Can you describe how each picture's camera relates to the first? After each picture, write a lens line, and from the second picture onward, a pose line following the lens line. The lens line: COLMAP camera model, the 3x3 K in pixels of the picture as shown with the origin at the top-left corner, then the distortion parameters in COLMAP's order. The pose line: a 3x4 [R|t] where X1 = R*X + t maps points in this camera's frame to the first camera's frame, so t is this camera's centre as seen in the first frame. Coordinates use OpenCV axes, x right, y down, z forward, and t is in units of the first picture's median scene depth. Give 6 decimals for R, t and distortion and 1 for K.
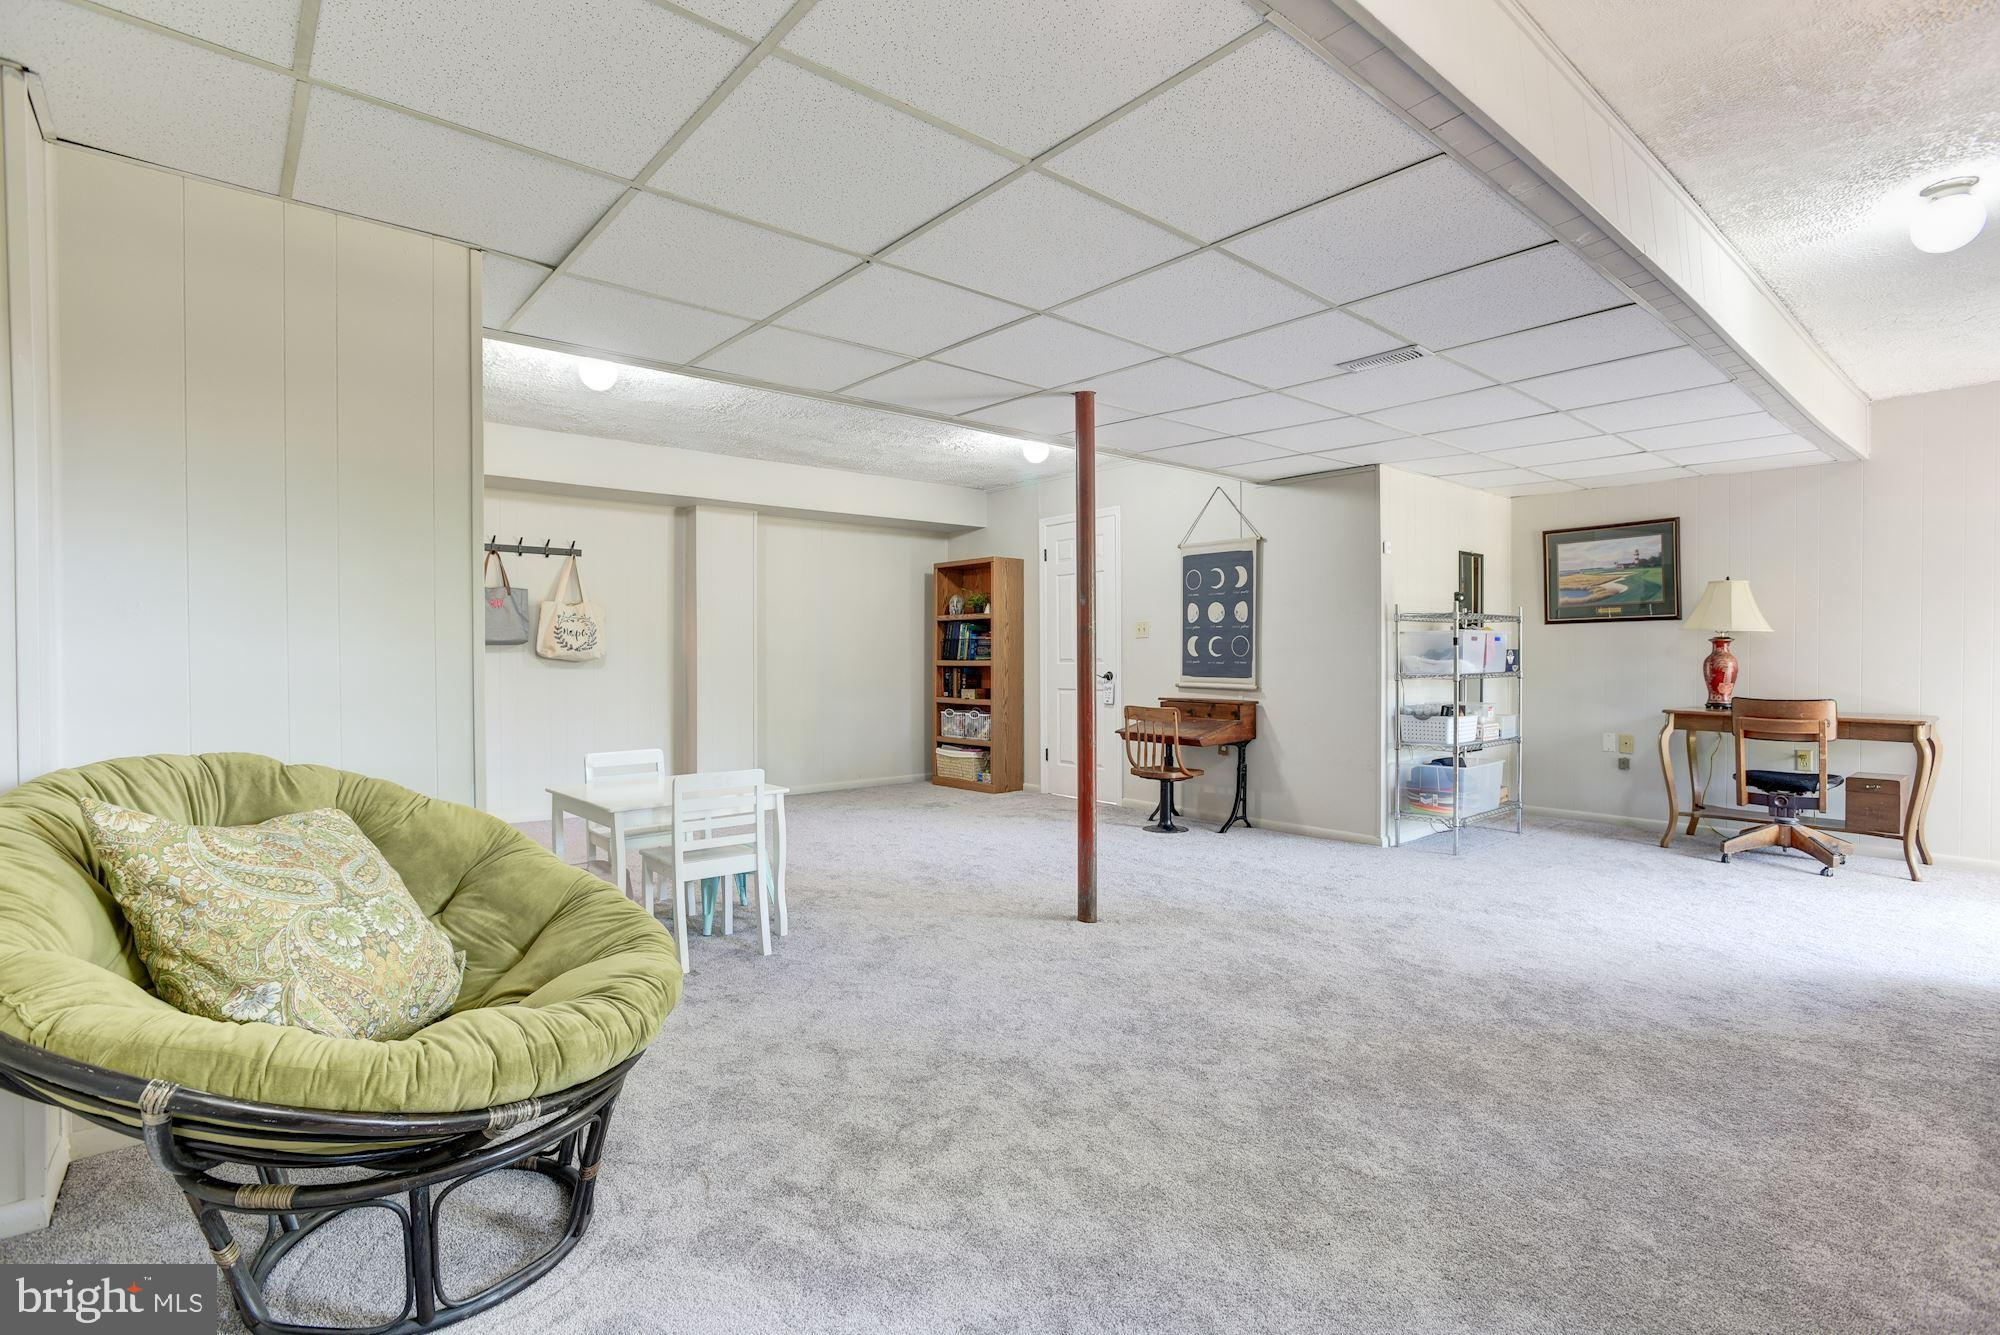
lens RADIAL K [[952.4, 0, 1014.1], [0, 952.4, 667.7], [0, 0, 1]] dist [-0.027913, 0.009384]
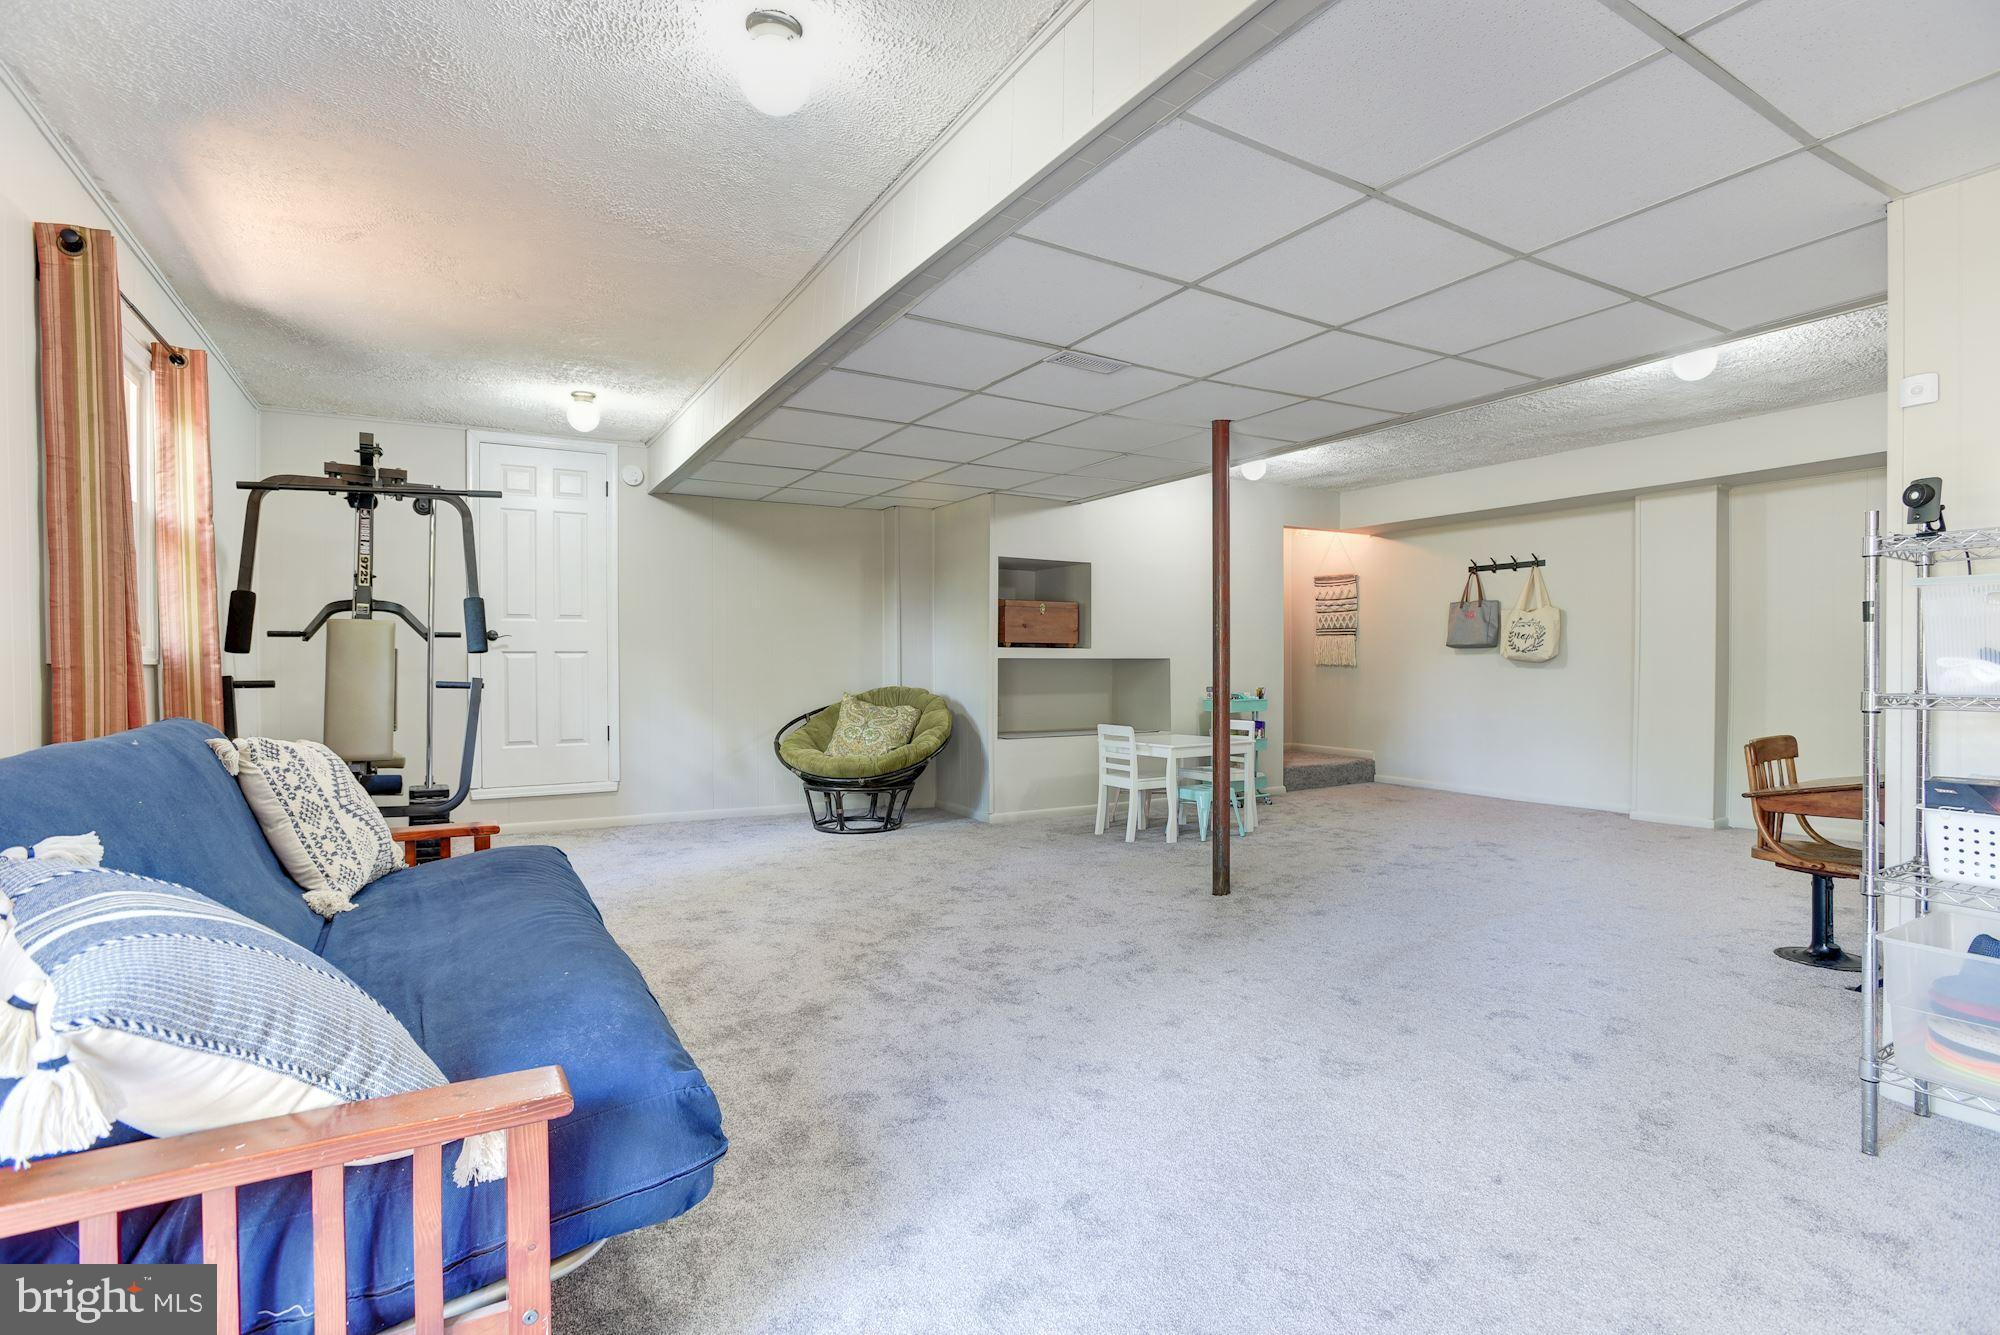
lens RADIAL K [[952.4, 0, 1003.7], [0, 952.4, 668.5], [0, 0, 1]] dist [-0.027913, 0.009384]
pose [[-0.177998, 0.011041, -0.983969, 1.405497], [-0.014340, 0.999802, 0.013813, -0.010056], [0.983926, 0.016569, -0.177804, 1.118833]]
